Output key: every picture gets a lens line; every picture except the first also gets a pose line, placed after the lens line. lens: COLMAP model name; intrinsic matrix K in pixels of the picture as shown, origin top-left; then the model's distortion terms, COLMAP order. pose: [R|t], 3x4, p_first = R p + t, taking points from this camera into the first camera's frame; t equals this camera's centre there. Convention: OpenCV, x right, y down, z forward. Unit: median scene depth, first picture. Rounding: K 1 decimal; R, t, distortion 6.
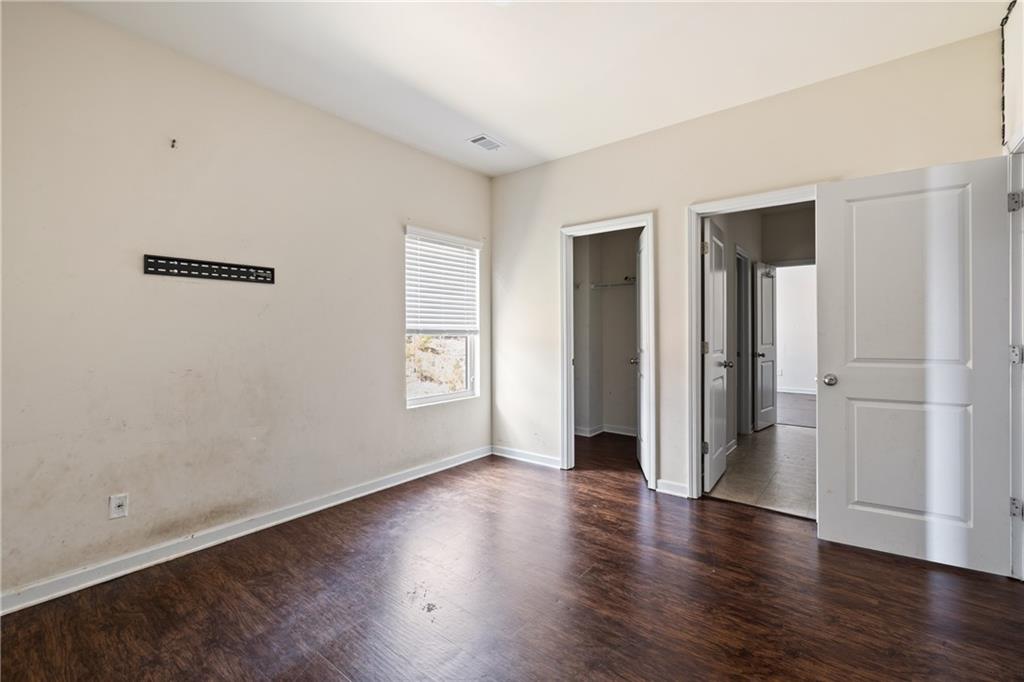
lens RADIAL K [[440.4, 0, 505.8], [0, 440.4, 329.9], [0, 0, 1]] dist [-0.001134, -0.000269]
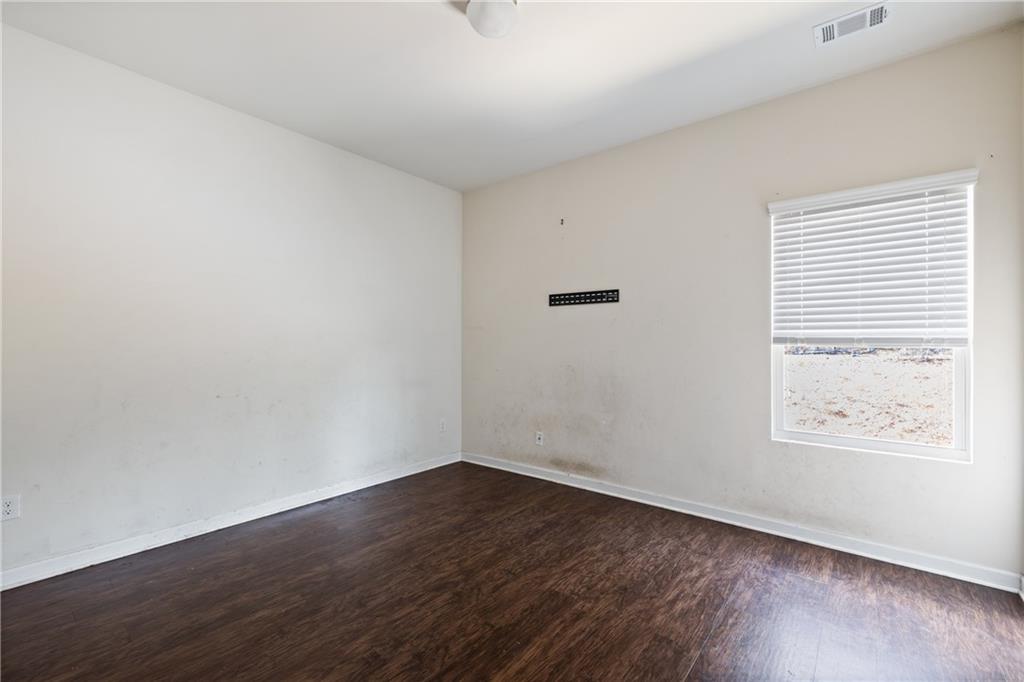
lens RADIAL K [[445.3, 0, 512.0], [0, 445.3, 341.0], [0, 0, 1]] dist [-0.000205, -0.000027]
pose [[0.002225, 0.001933, -0.999996, 0.741202], [0.003747, 0.999991, 0.001941, 0.001445], [0.999991, -0.003751, 0.002218, 0.717960]]
